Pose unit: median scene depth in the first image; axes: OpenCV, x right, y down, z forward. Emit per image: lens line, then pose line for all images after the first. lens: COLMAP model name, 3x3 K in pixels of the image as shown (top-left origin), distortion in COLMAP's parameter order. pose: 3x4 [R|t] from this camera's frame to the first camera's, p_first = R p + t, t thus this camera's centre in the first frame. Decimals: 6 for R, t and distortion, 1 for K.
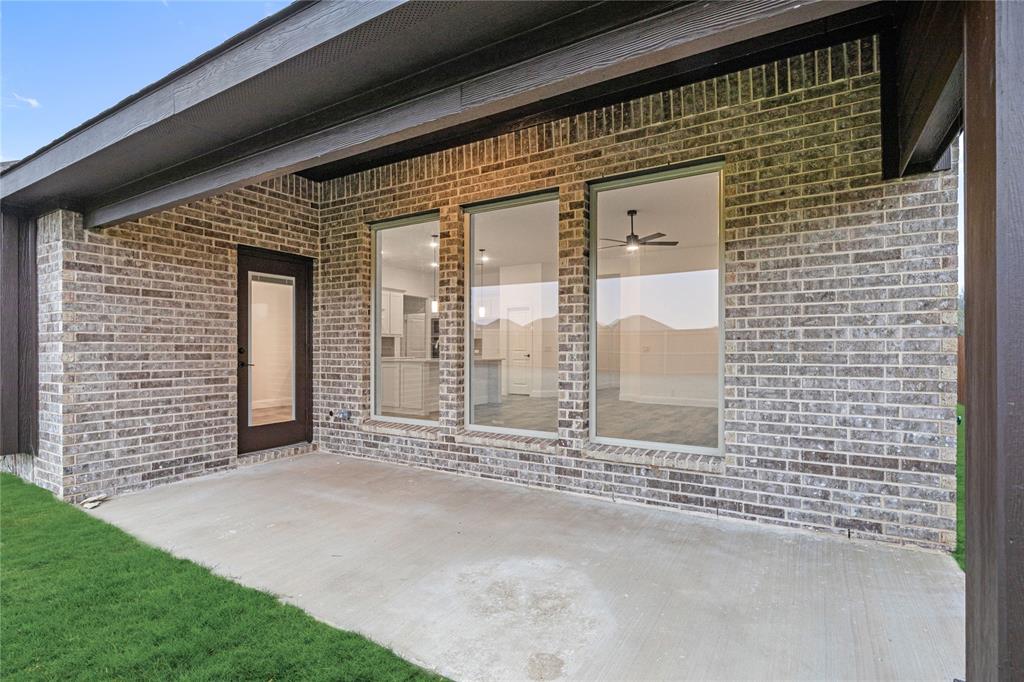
lens RADIAL K [[497.4, 0, 519.0], [0, 497.4, 350.4], [0, 0, 1]] dist [-0.002751, 0.000251]
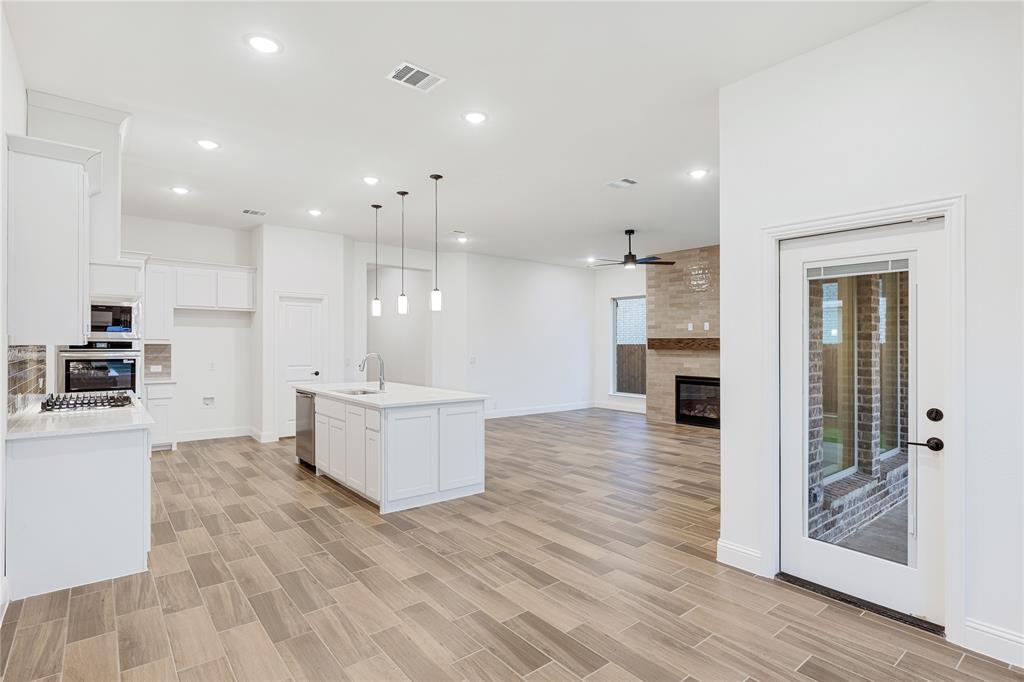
lens RADIAL K [[505.6, 0, 504.3], [0, 505.6, 335.2], [0, 0, 1]] dist [0.003984, 0.000616]
pose [[0.353799, 0.016987, 0.935167, -0.496035], [-0.003260, 0.999851, -0.016929, -0.027712], [-0.935316, 0.002941, 0.353801, 0.530256]]
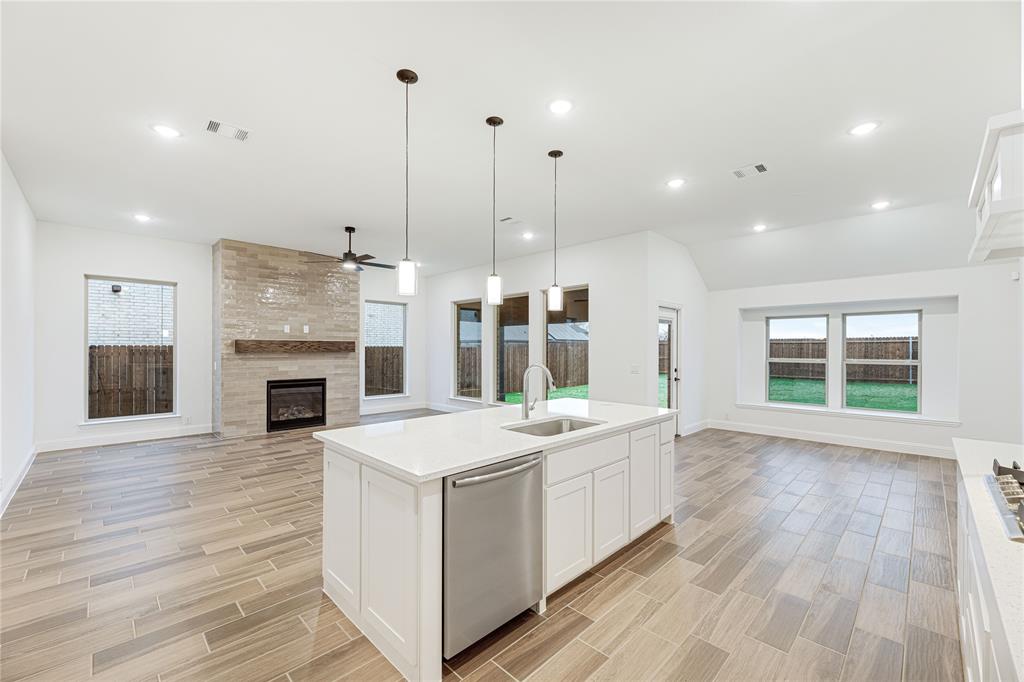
lens RADIAL K [[417.1, 0, 509.5], [0, 417.1, 347.8], [0, 0, 1]] dist [0.007517, -0.000311]
pose [[-0.968712, -0.005507, 0.248125, -0.165542], [-0.005791, 0.999983, -0.000417, -0.028073], [-0.248118, -0.001841, -0.968728, 1.026929]]
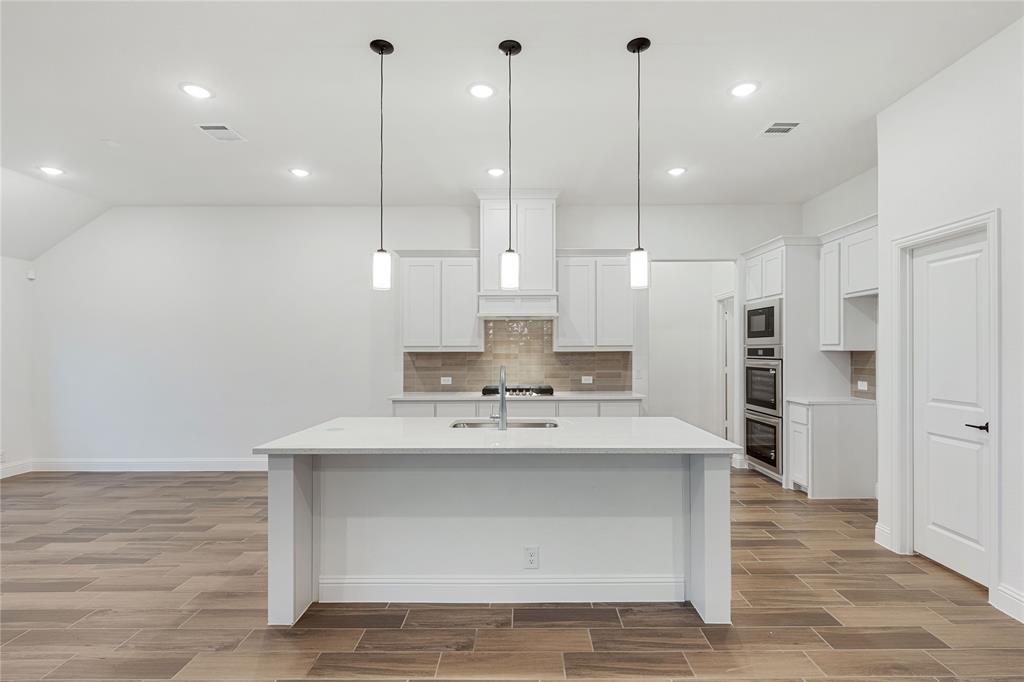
lens RADIAL K [[488.9, 0, 523.5], [0, 488.9, 349.8], [0, 0, 1]] dist [0.000084, -0.000528]
pose [[0.512920, -0.005185, -0.858421, 0.103795], [0.003083, 0.999986, -0.004198, -0.026061], [0.858431, -0.000493, 0.512929, 0.672296]]
